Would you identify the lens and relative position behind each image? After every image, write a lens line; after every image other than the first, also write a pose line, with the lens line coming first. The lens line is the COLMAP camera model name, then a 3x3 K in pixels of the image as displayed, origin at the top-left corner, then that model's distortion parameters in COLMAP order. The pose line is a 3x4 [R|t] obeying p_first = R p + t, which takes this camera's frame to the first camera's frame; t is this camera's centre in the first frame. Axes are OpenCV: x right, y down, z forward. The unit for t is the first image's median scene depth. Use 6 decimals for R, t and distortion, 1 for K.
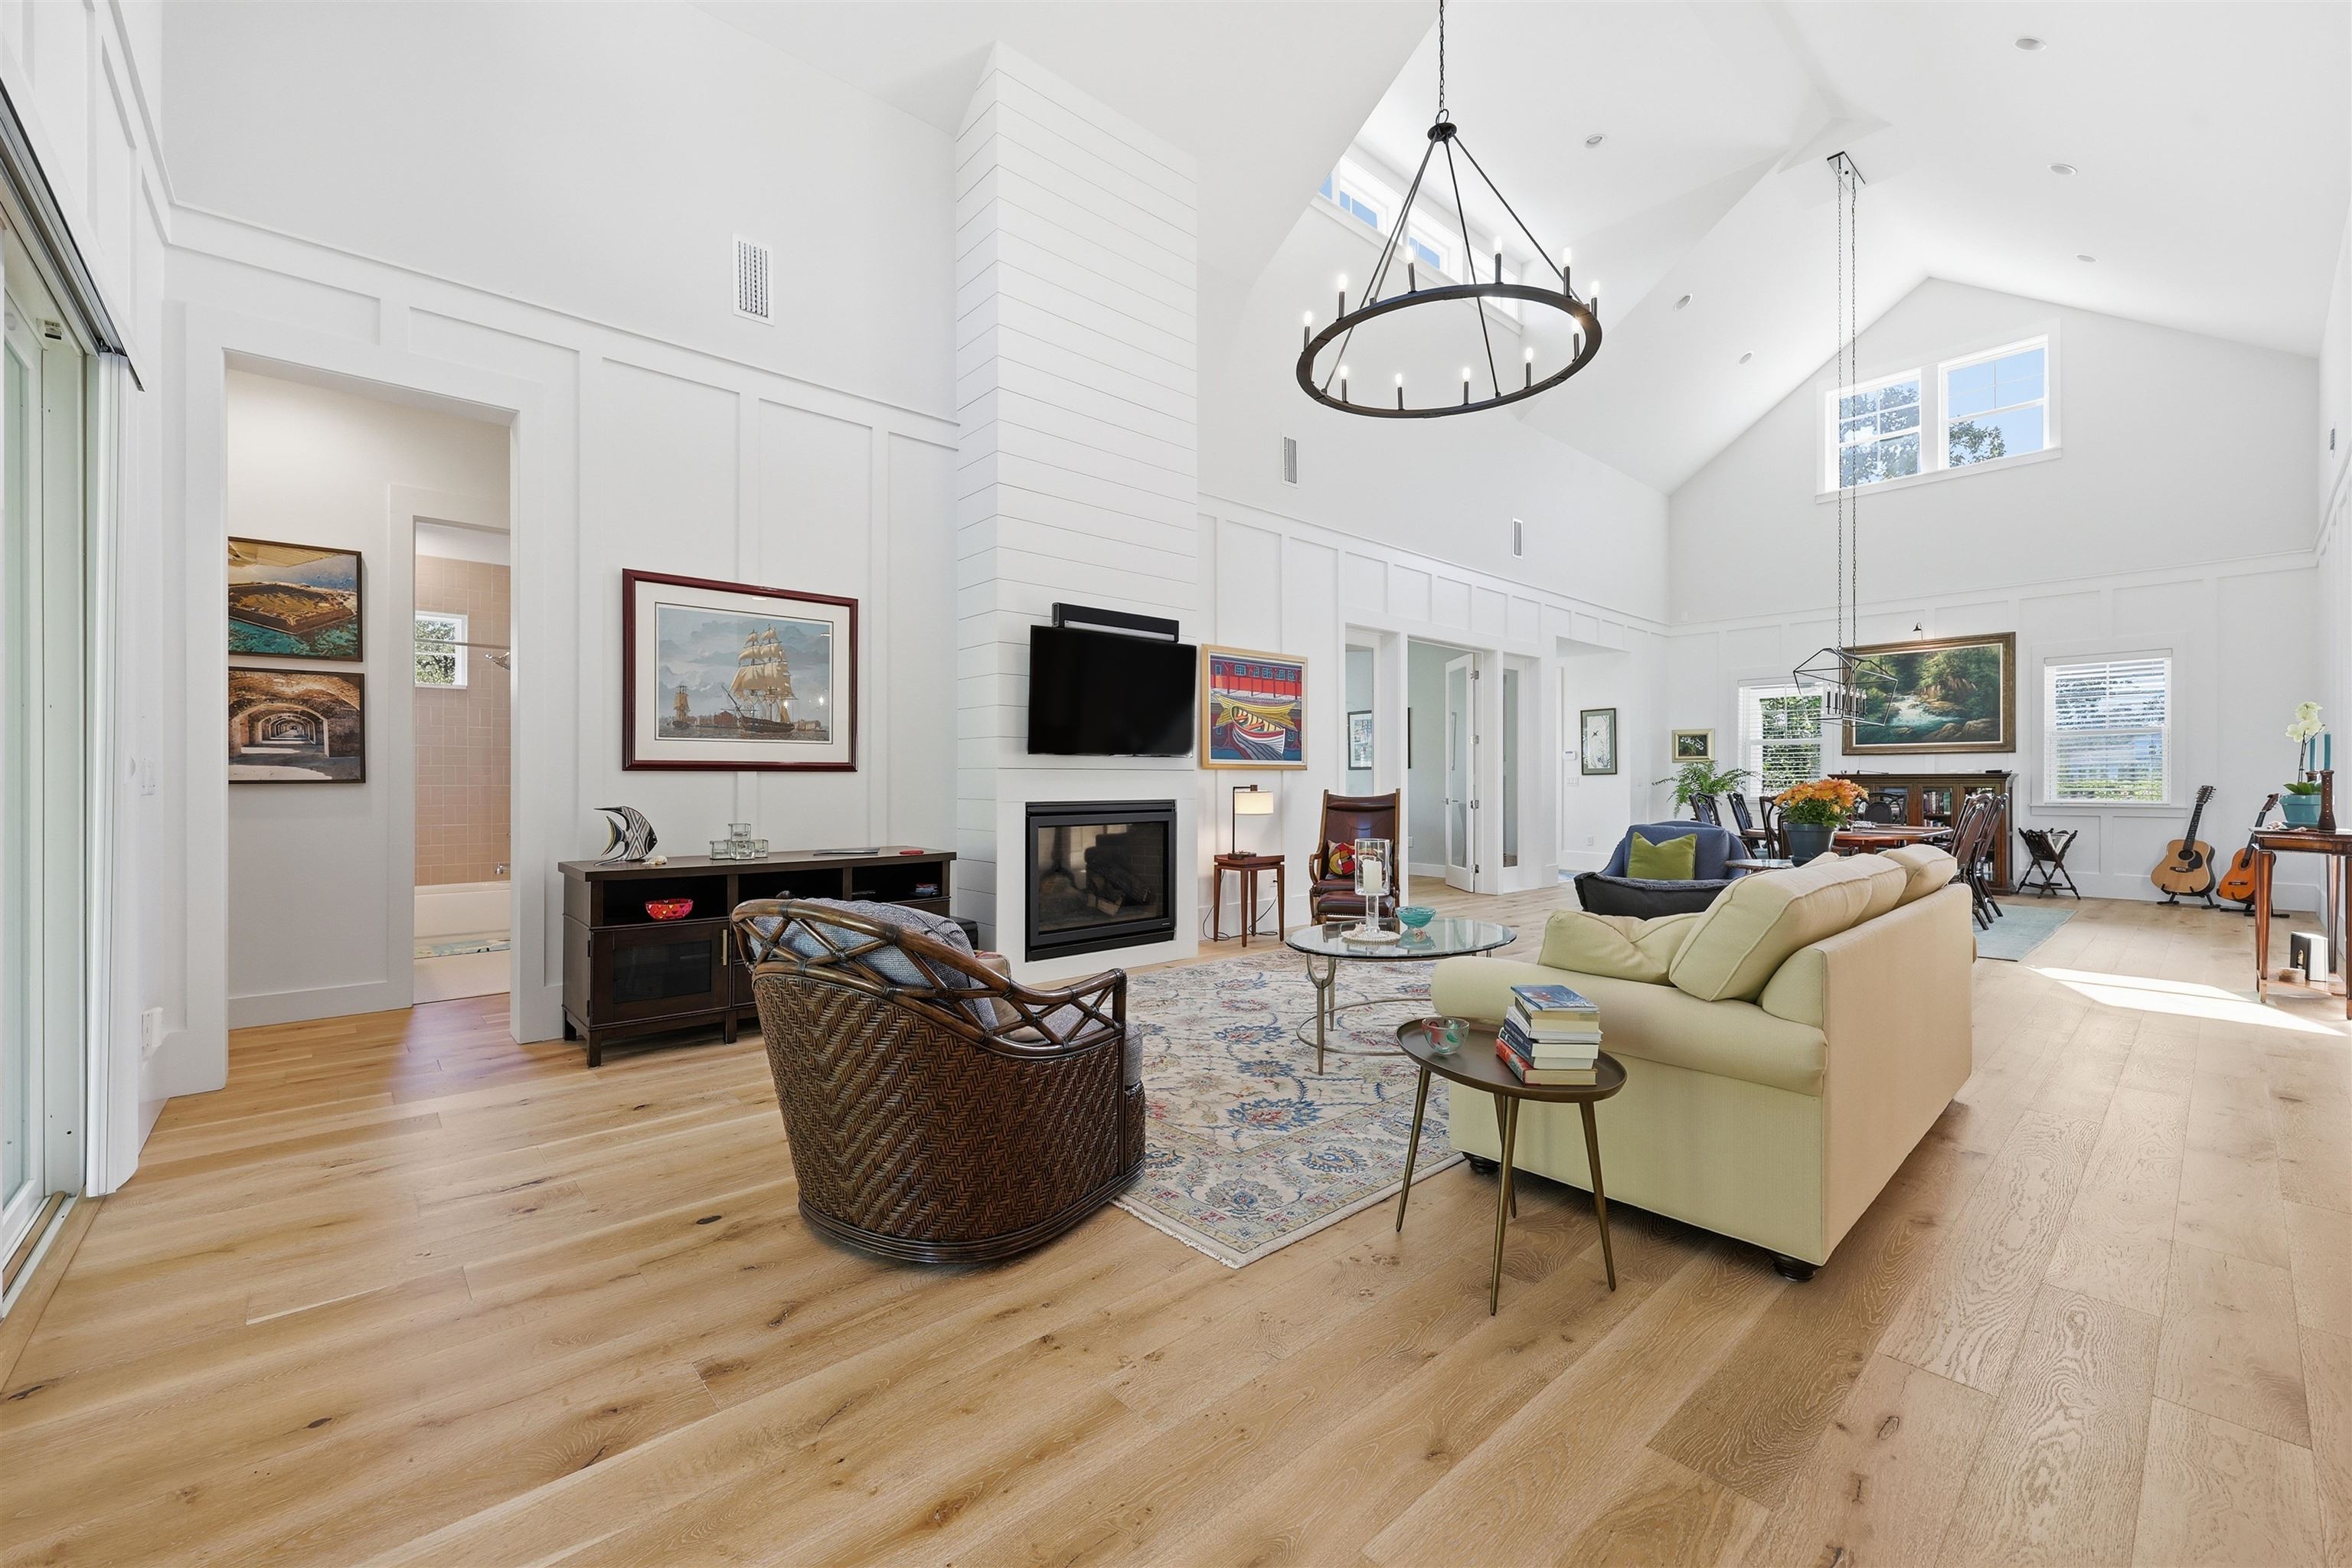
lens RADIAL K [[937.2, 0, 1159.1], [0, 937.2, 784.1], [0, 0, 1]] dist [-0.007934, -0.000358]
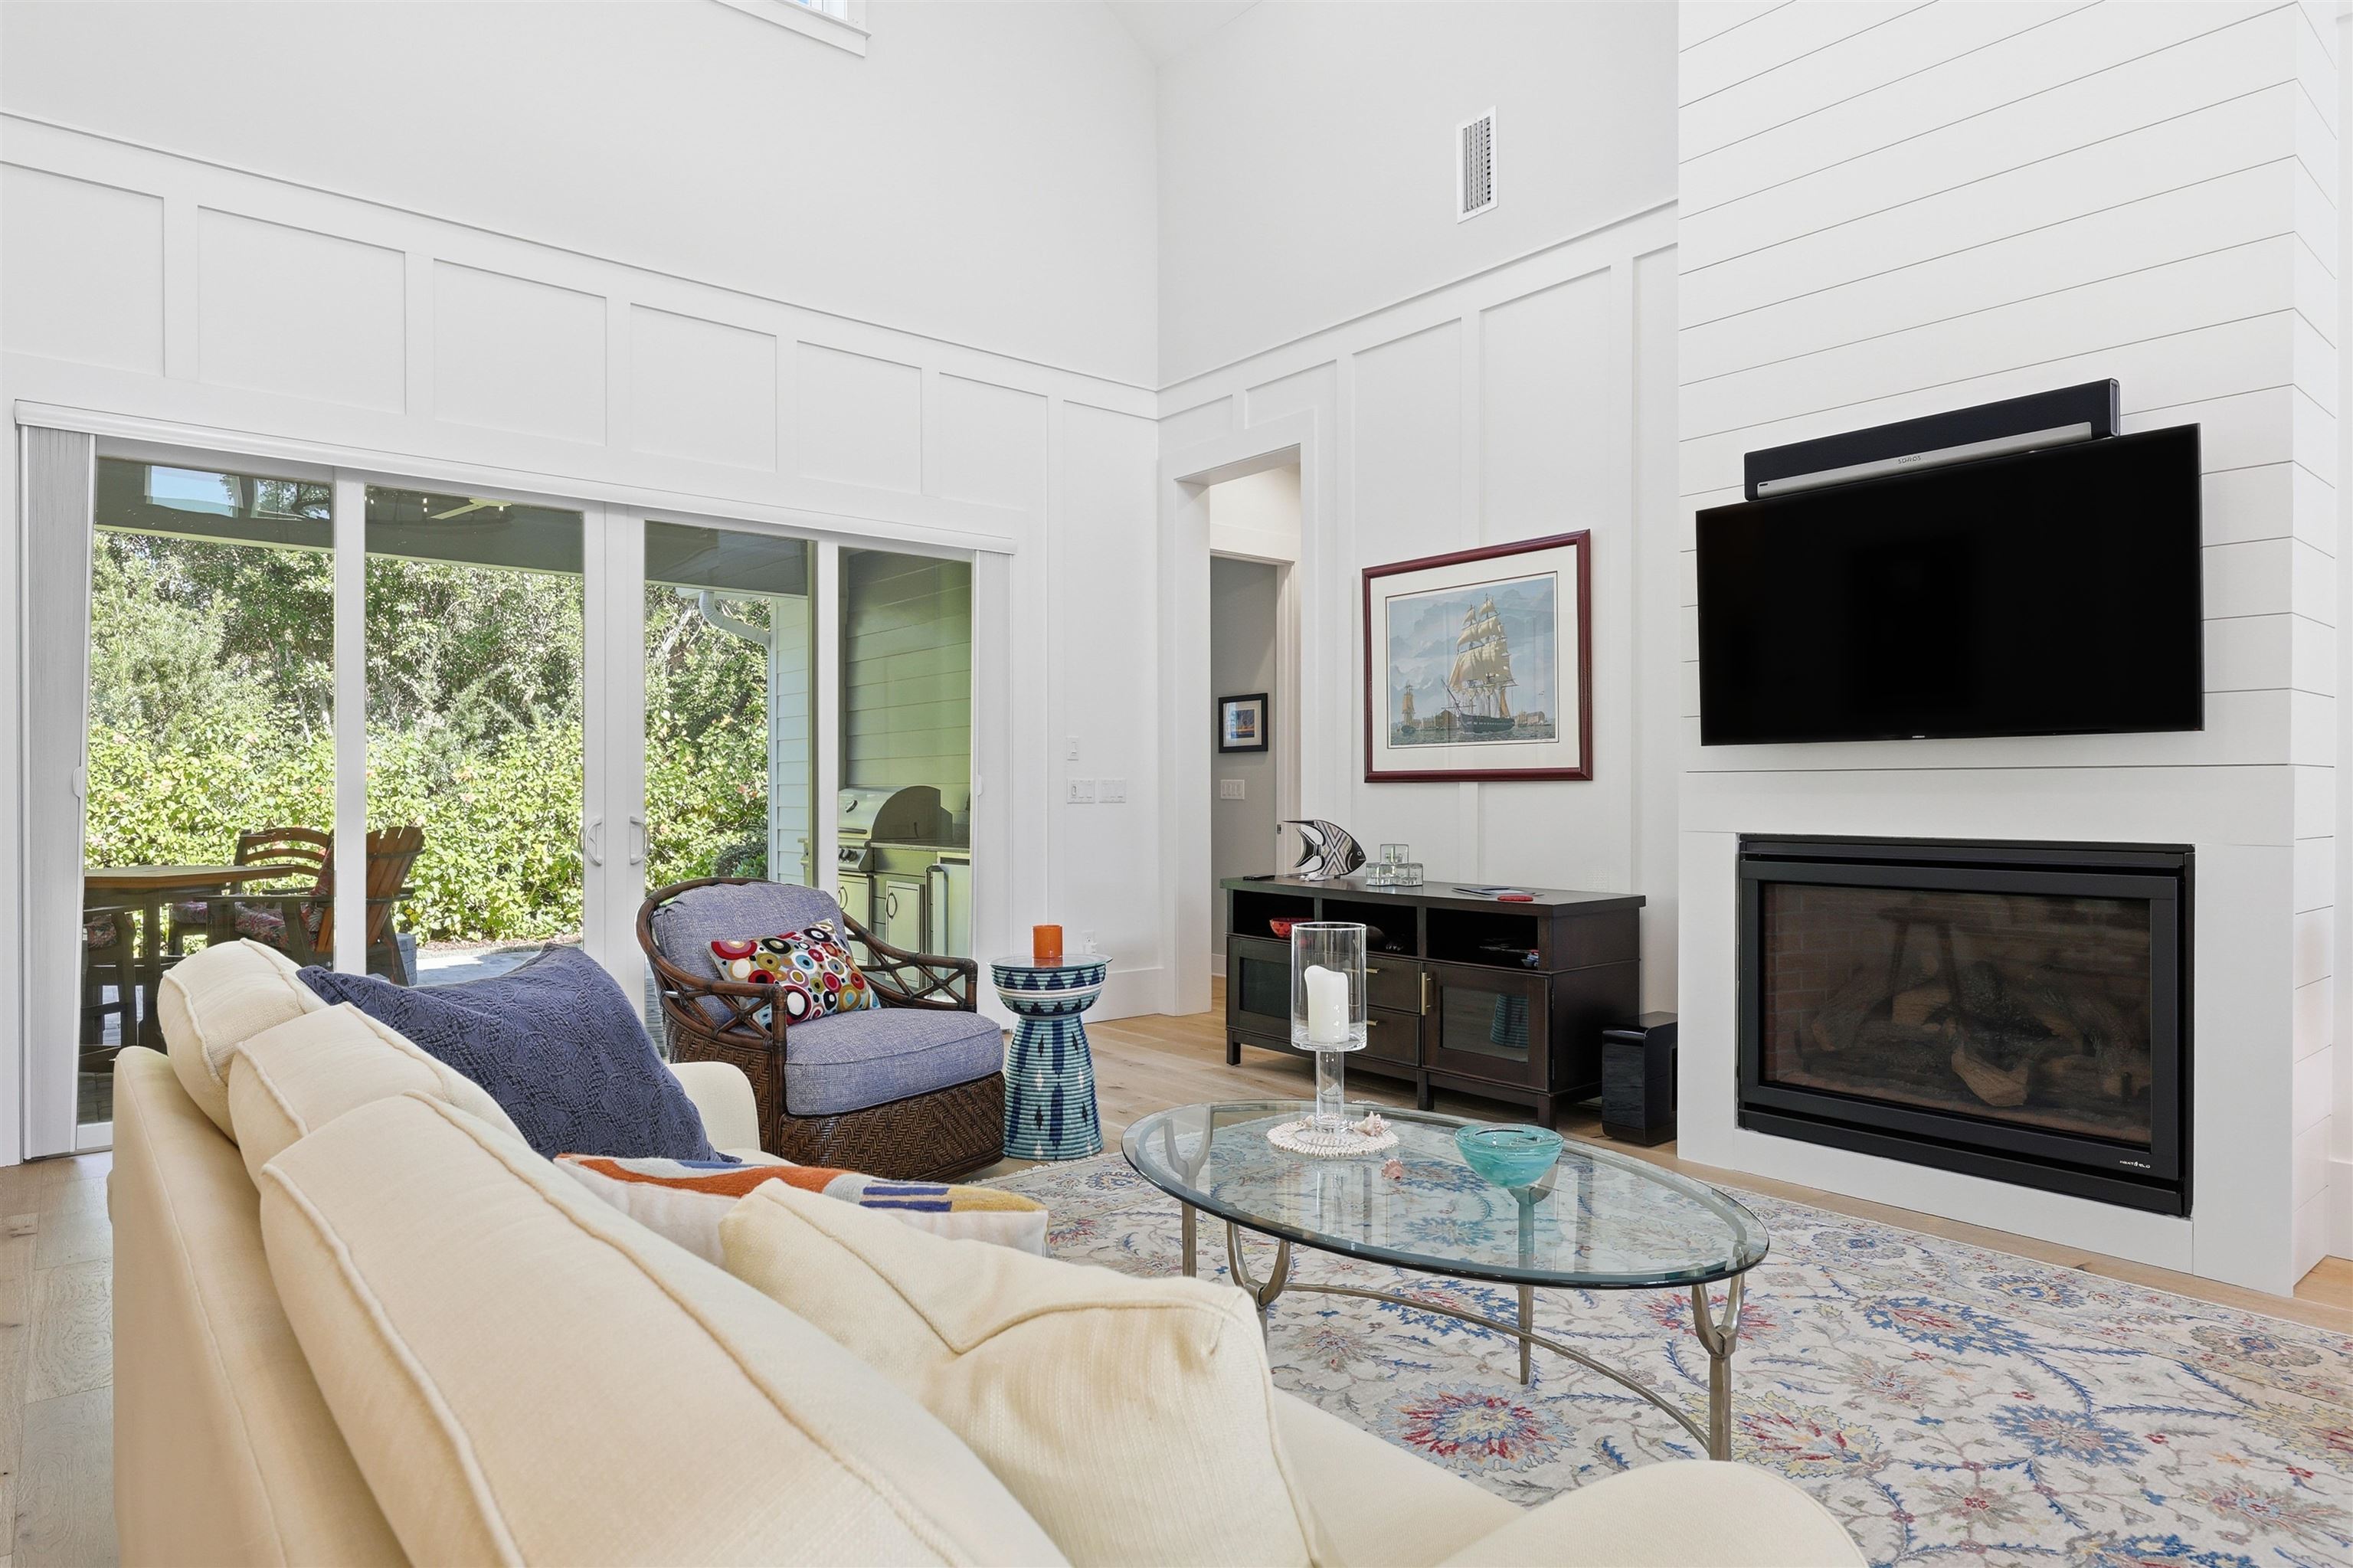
lens RADIAL K [[1348.8, 0, 1176.5], [0, 1348.8, 784.0], [0, 0, 1]] dist [-0.001469, -0.000369]
pose [[-0.031894, -0.007391, -0.999464, 0.717167], [-0.004499, 0.999964, -0.007251, -0.002558], [0.999481, 0.004265, -0.031926, 0.777511]]
